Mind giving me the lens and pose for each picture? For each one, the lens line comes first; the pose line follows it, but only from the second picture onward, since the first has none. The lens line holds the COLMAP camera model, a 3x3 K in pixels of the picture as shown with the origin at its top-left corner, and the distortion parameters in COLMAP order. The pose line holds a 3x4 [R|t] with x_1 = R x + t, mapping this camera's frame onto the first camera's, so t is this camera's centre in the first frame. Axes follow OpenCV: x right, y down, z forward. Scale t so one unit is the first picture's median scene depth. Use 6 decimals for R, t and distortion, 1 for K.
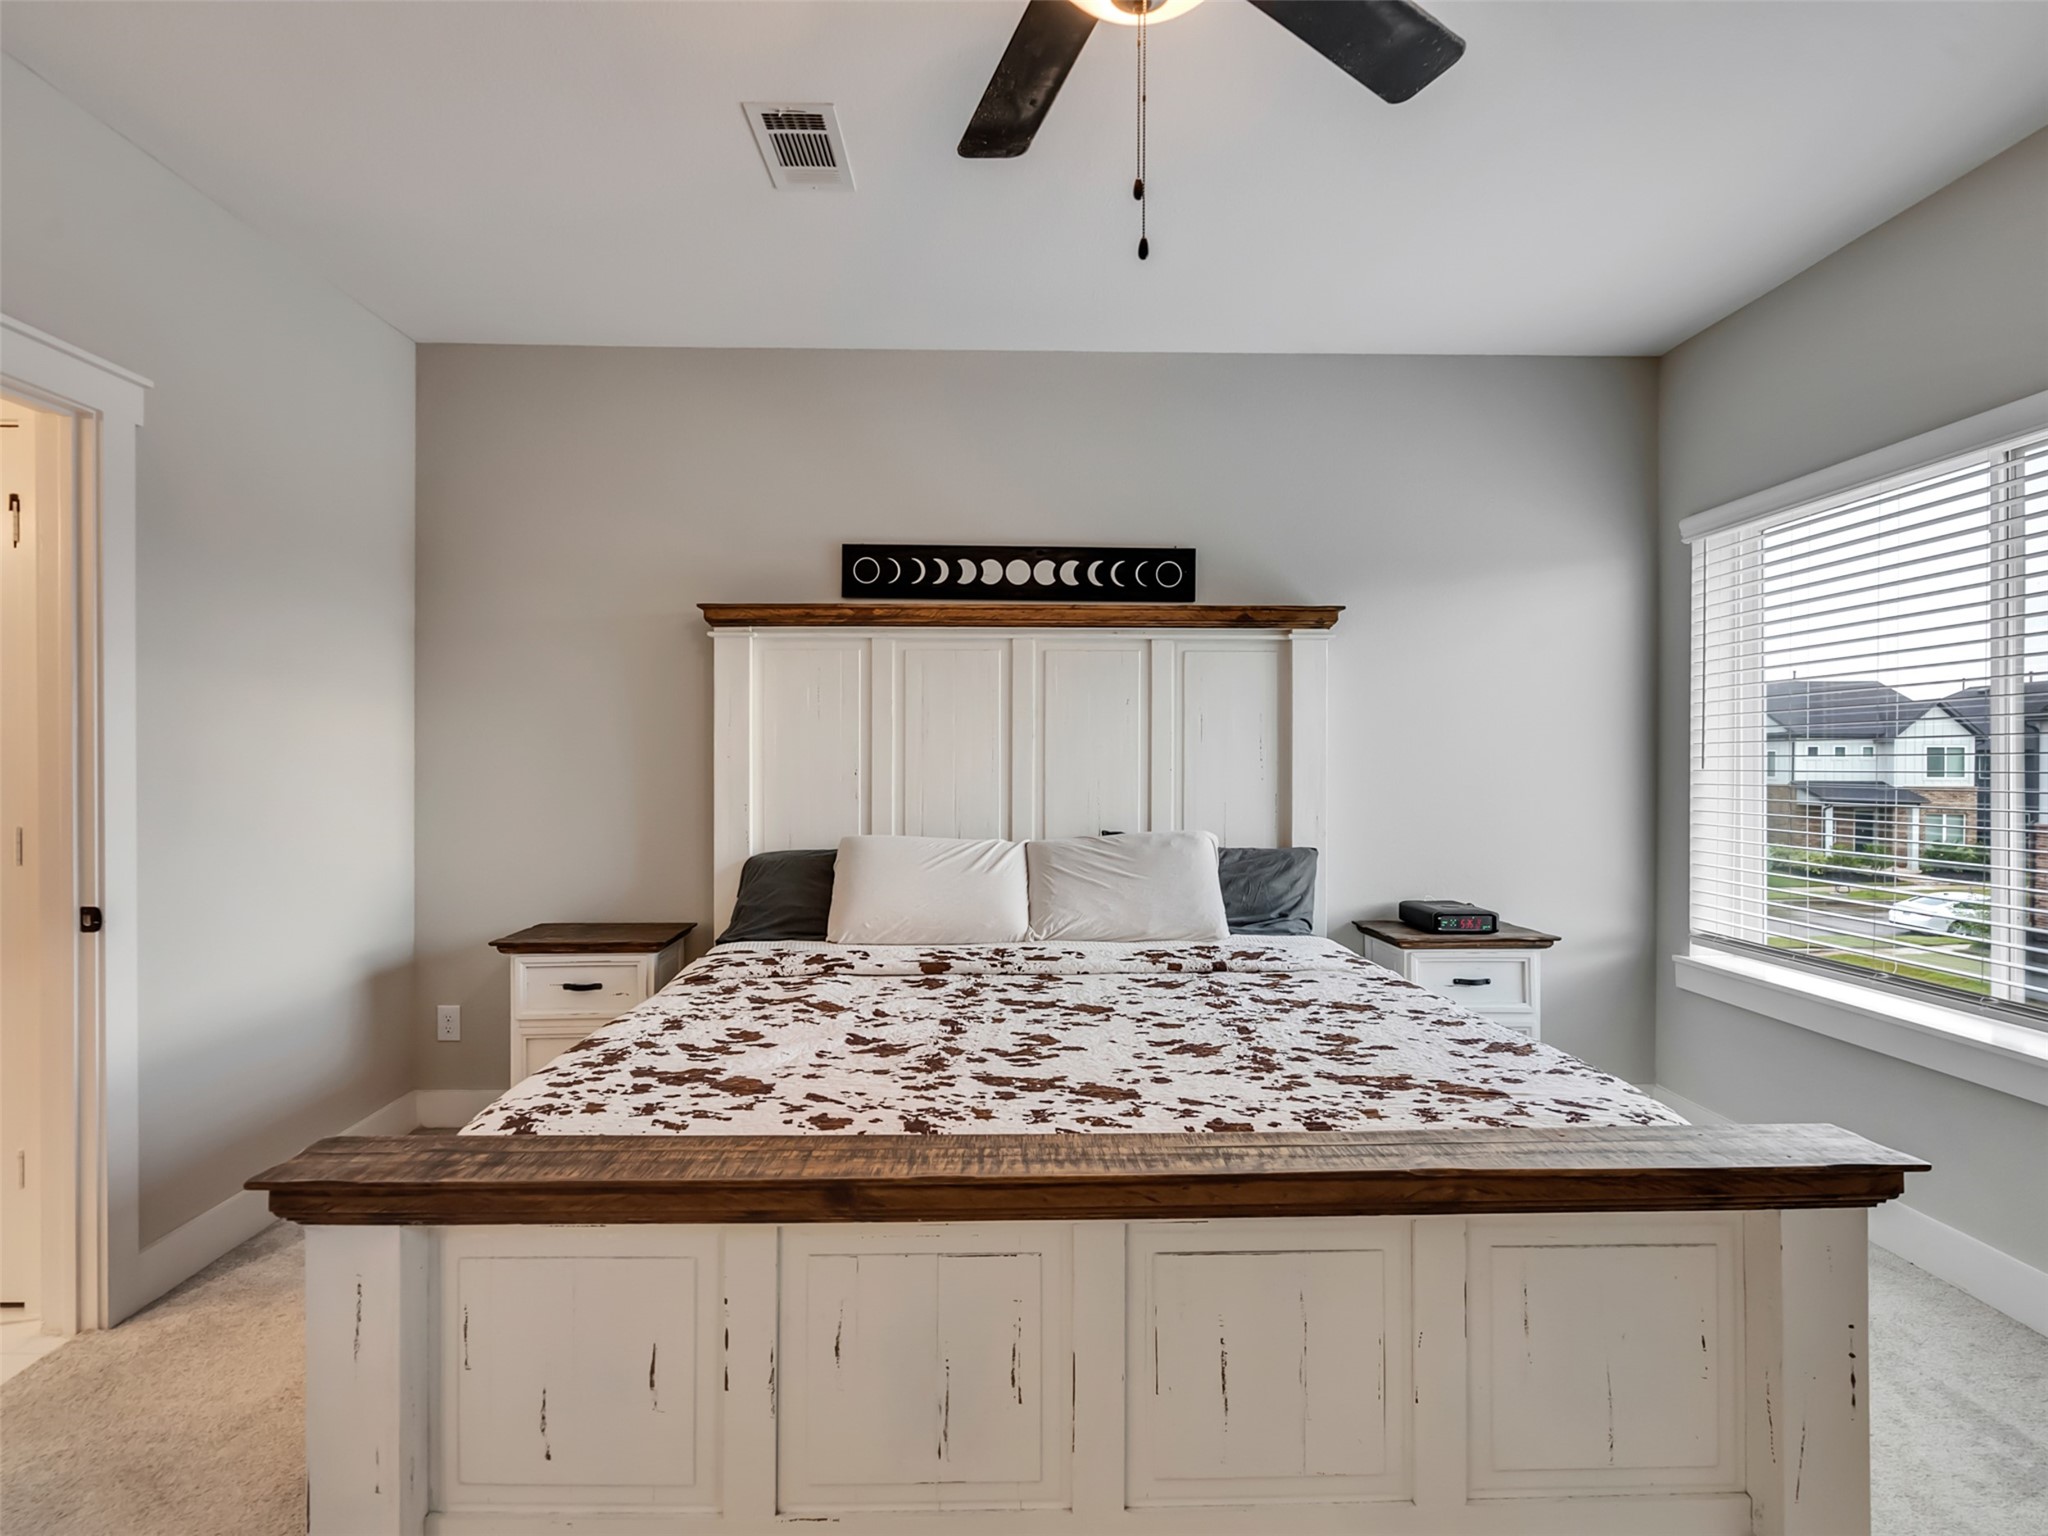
lens RADIAL K [[1053.5, 0, 1013.9], [0, 1053.5, 761.1], [0, 0, 1]] dist [-0.007951, 0.013109]
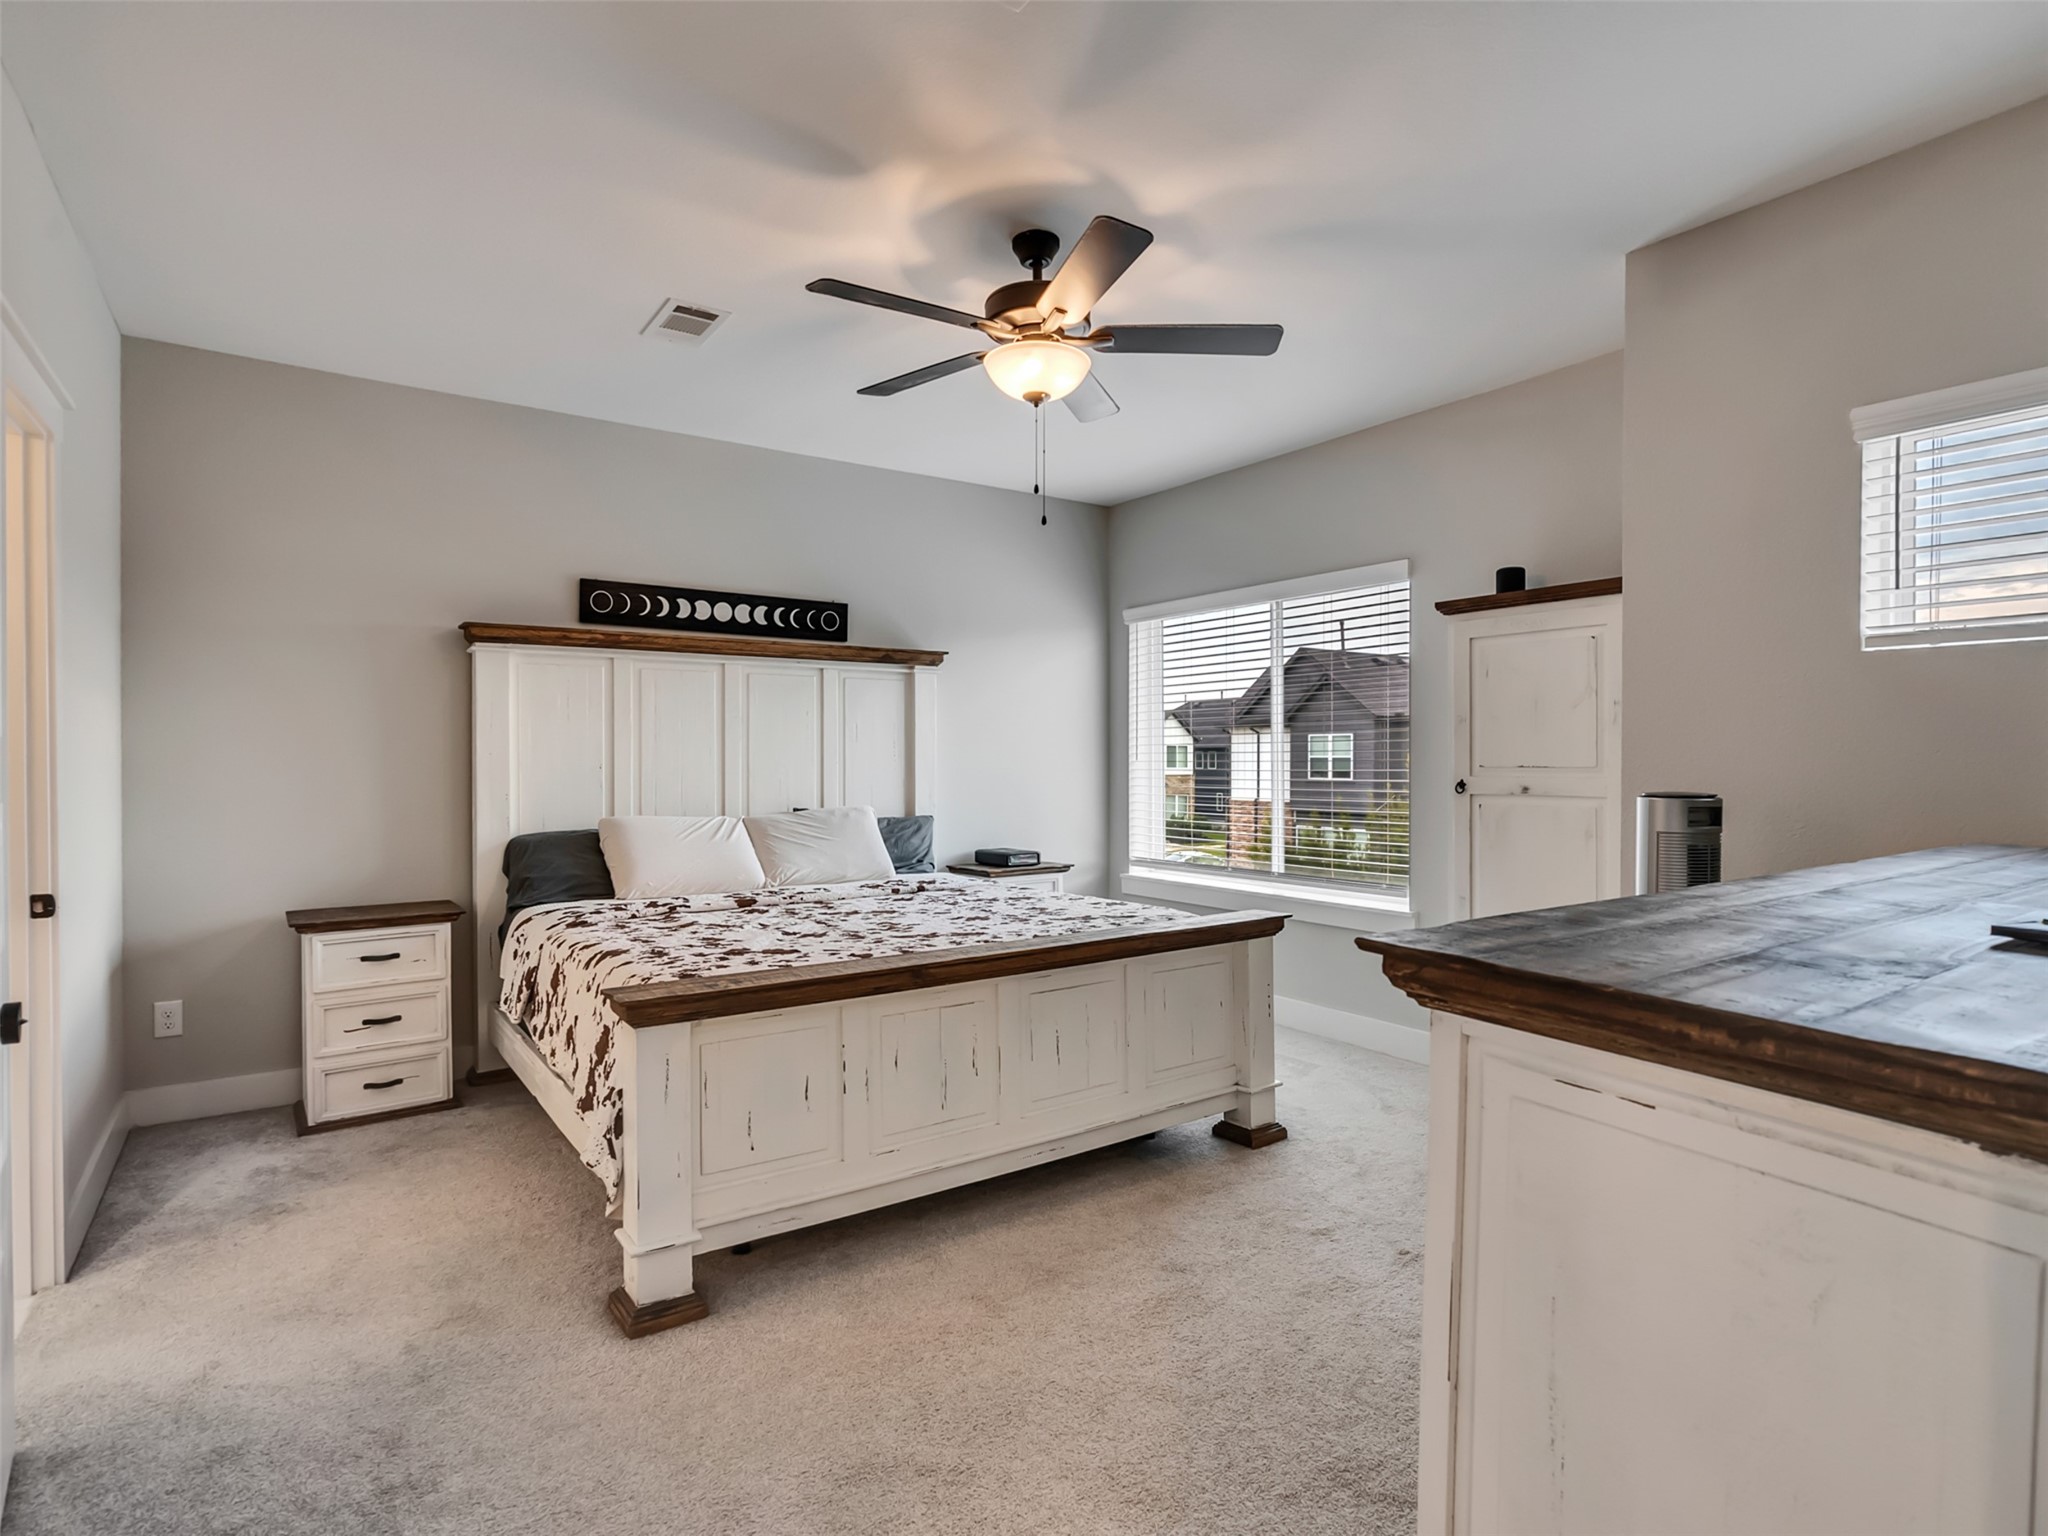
lens RADIAL K [[1053.5, 0, 1013.9], [0, 1053.5, 761.1], [0, 0, 1]] dist [-0.007951, 0.013109]
pose [[0.836986, -0.005080, 0.547200, -0.417119], [0.003472, 0.999986, 0.003973, 0.000974], [-0.547213, -0.001426, 0.836992, -0.291040]]
